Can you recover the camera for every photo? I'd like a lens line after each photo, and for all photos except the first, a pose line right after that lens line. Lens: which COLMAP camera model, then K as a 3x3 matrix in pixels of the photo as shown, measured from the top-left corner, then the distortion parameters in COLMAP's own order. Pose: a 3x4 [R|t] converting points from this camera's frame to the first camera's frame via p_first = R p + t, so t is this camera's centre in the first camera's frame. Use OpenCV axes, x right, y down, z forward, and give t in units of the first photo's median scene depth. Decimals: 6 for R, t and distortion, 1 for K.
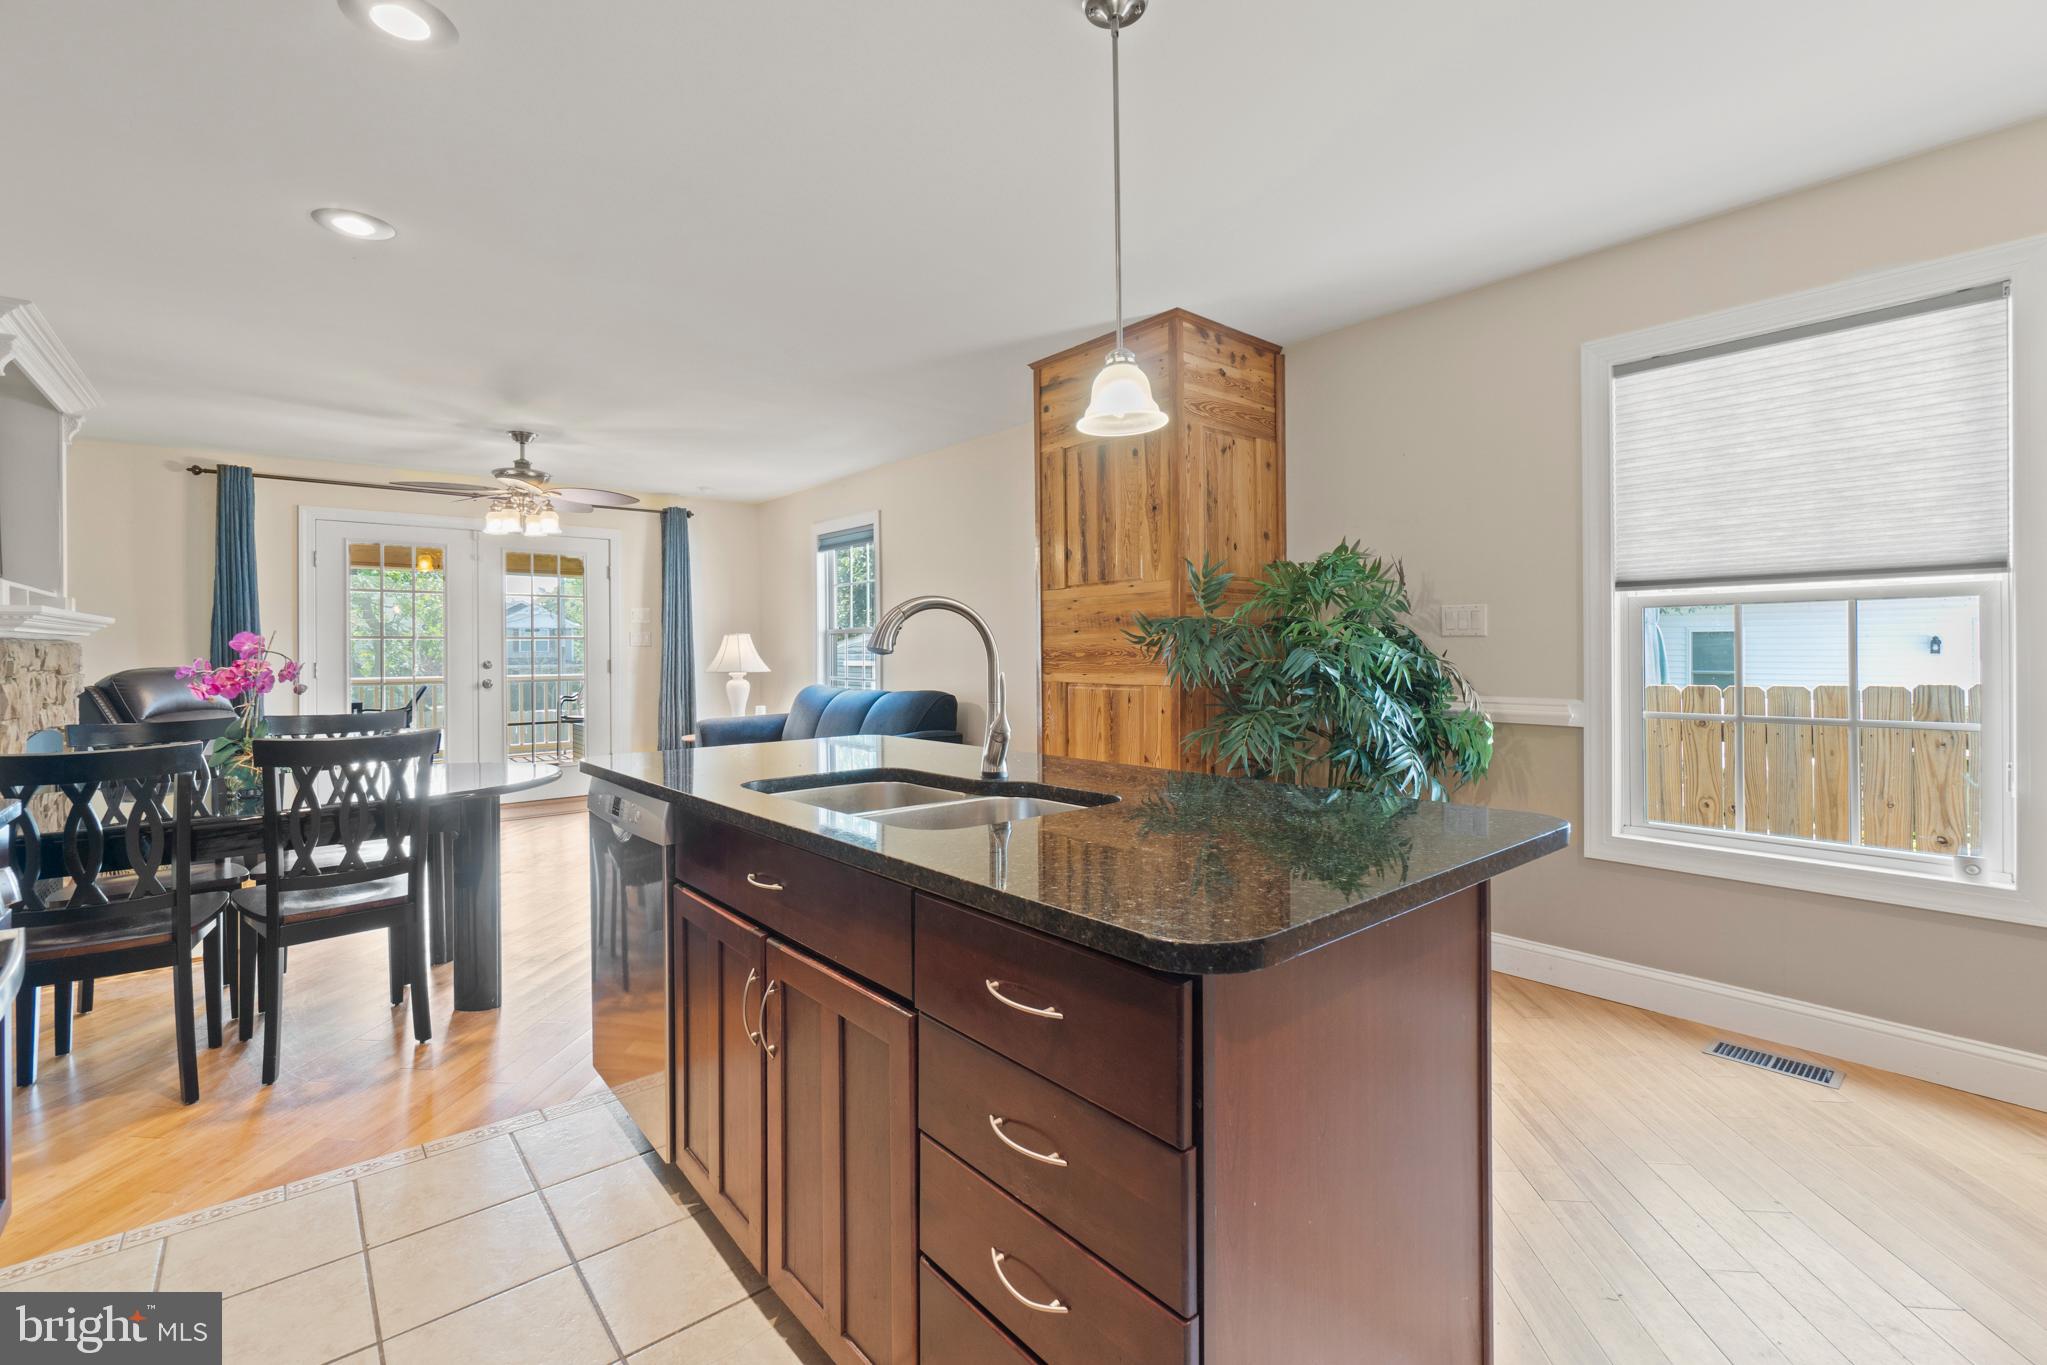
lens RADIAL K [[892.1, 0, 1028.2], [0, 892.1, 658.2], [0, 0, 1]] dist [-0.003199, 0.000917]
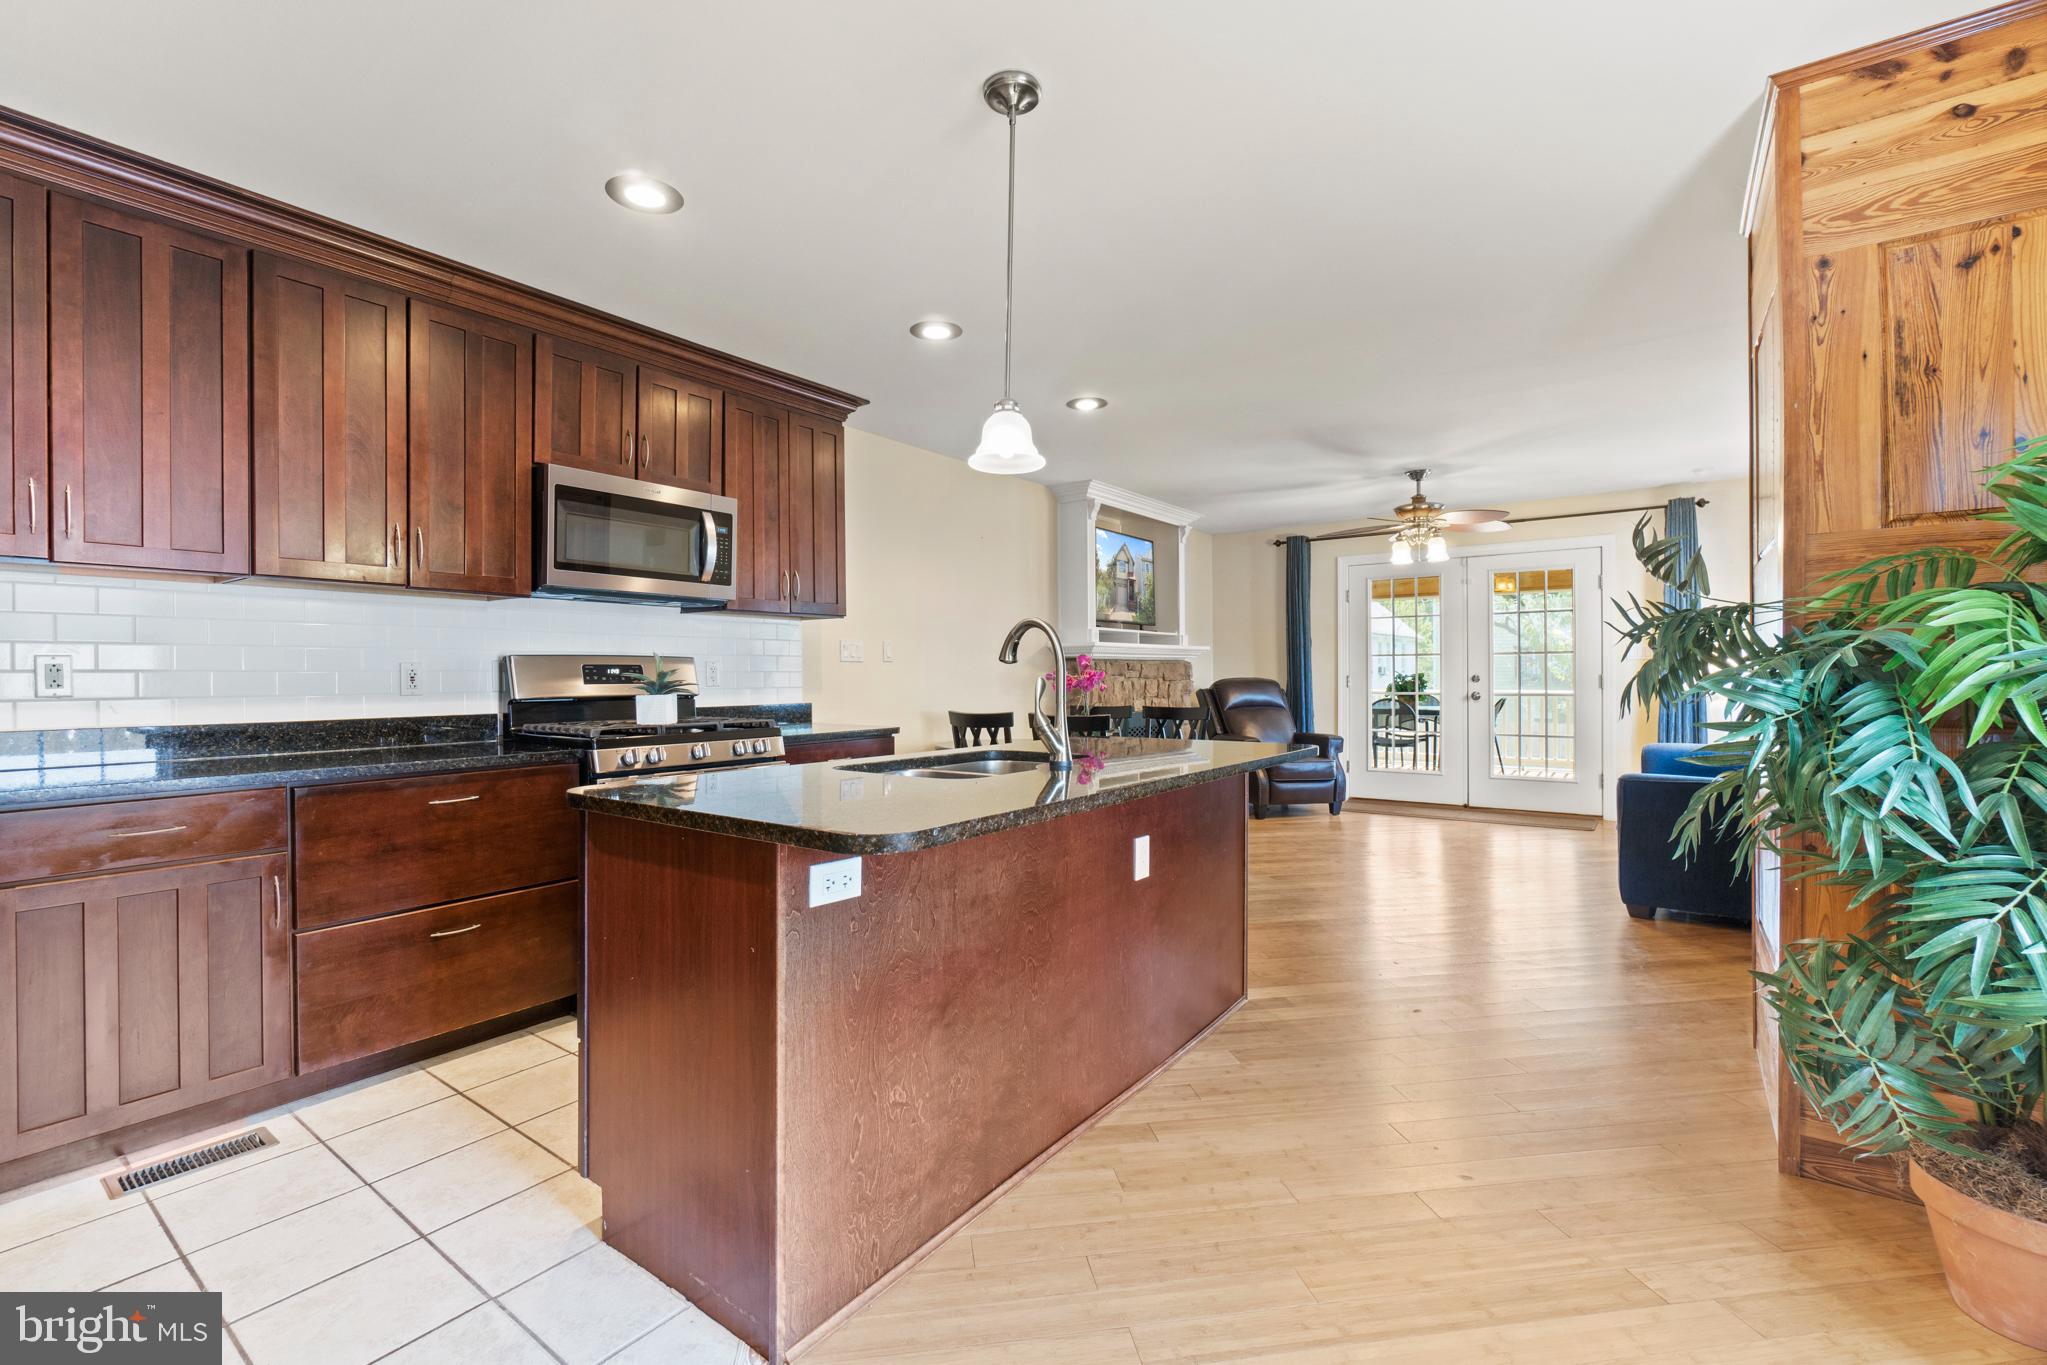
lens RADIAL K [[892.1, 0, 1019.5], [0, 892.1, 679.6], [0, 0, 1]] dist [-0.003199, 0.000917]
pose [[0.241562, 0.009709, -0.970337, 0.532353], [-0.004361, 0.999951, 0.008920, 0.001670], [0.970376, 0.002077, 0.241593, 0.324475]]
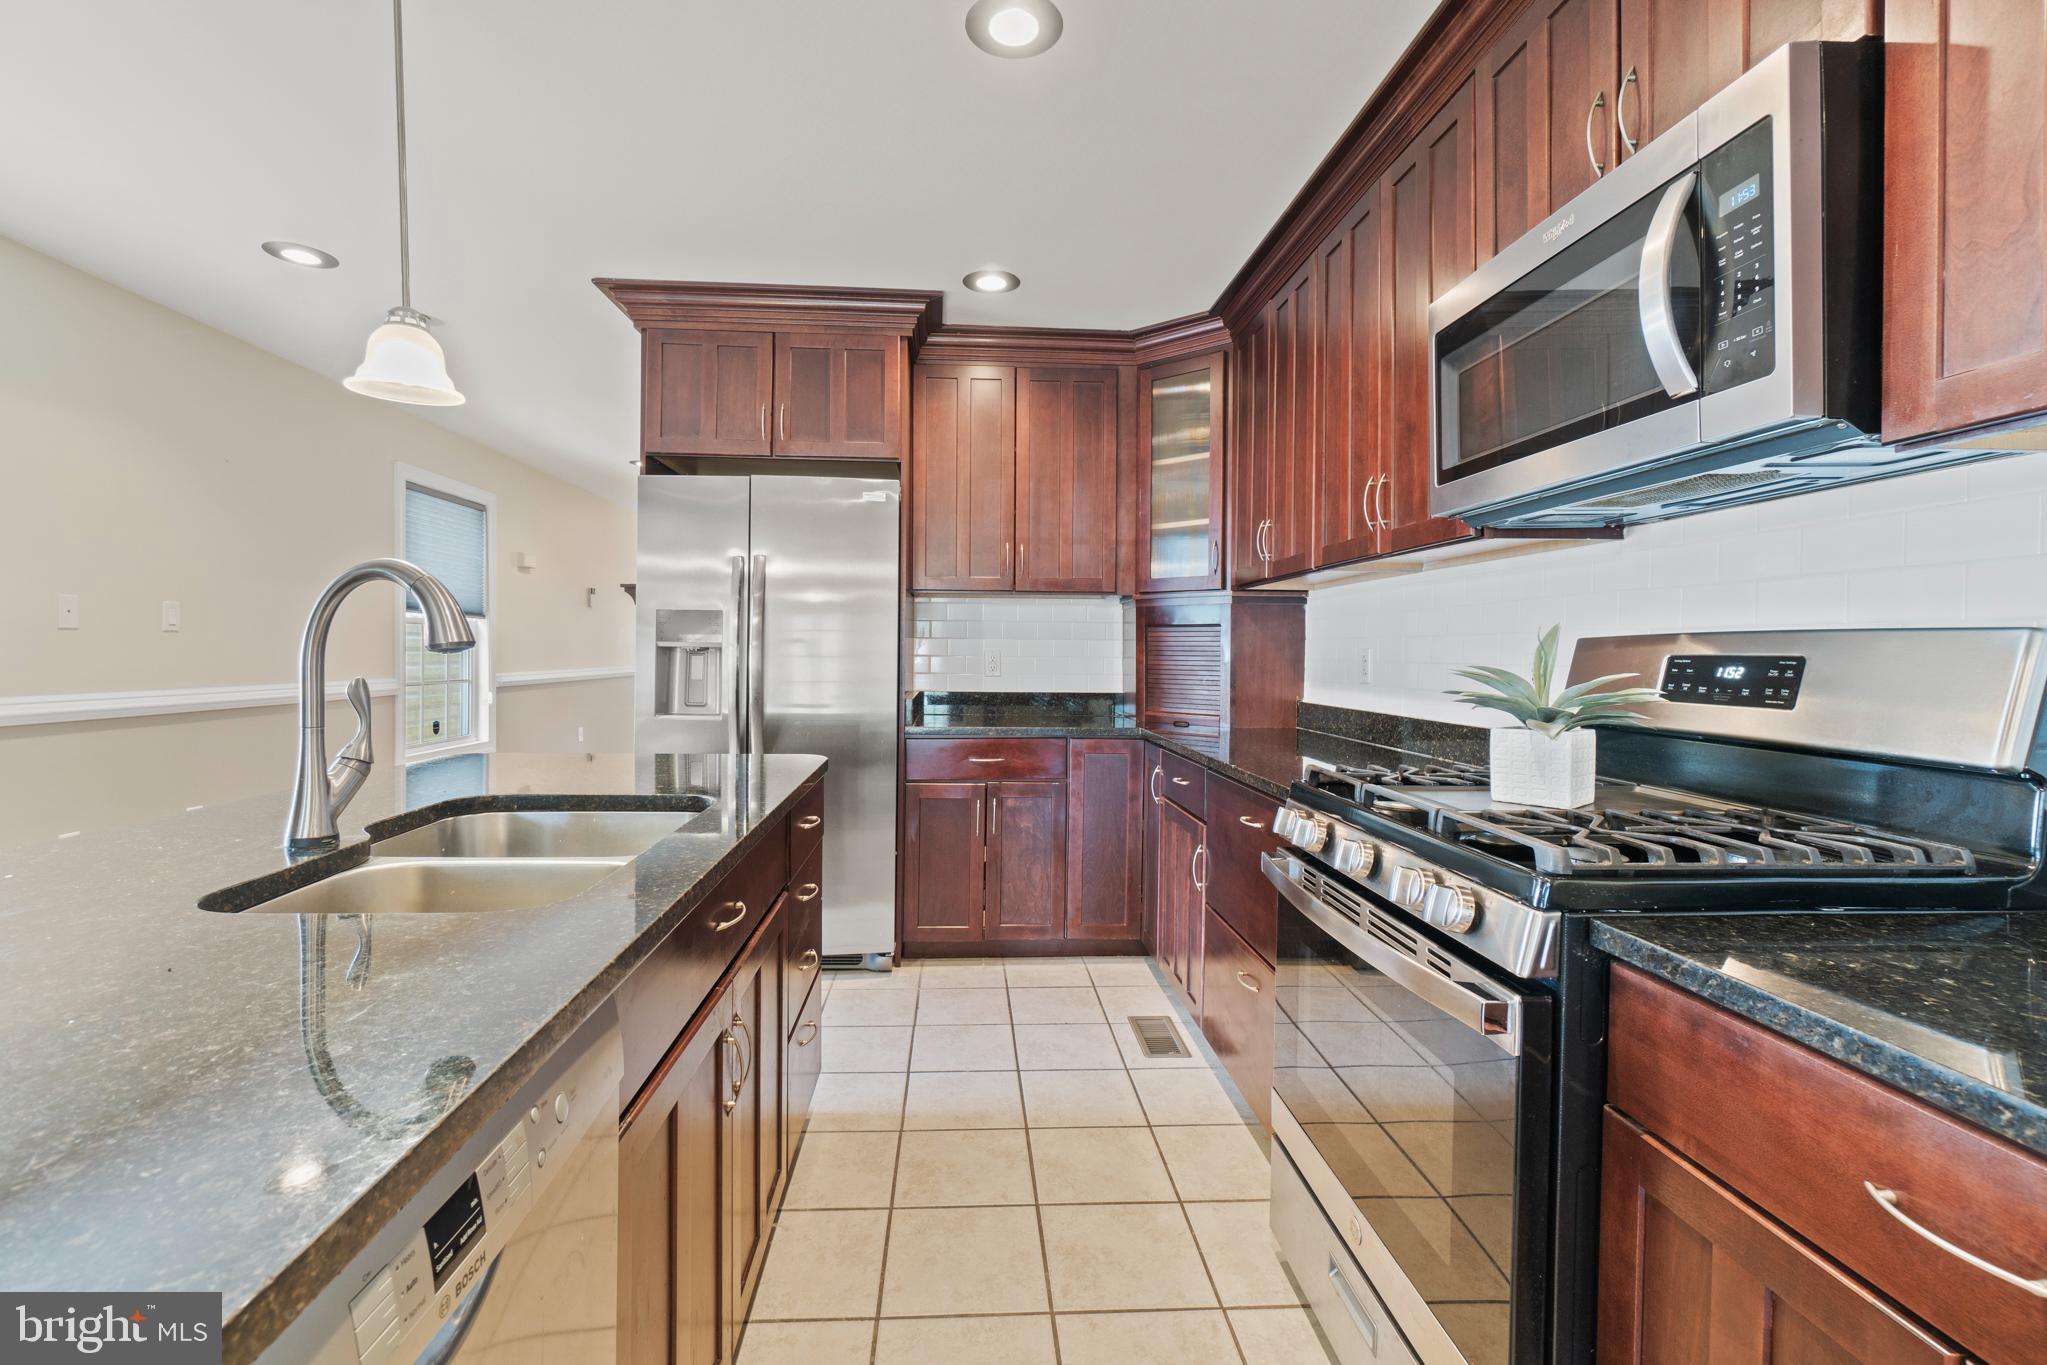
lens RADIAL K [[892.1, 0, 1011.3], [0, 892.1, 665.8], [0, 0, 1]] dist [-0.003199, 0.000917]
pose [[-0.802185, -0.014130, 0.596908, -0.403251], [-0.003167, 0.999807, 0.019411, -0.005764], [-0.597067, 0.013680, -0.802075, 0.592294]]
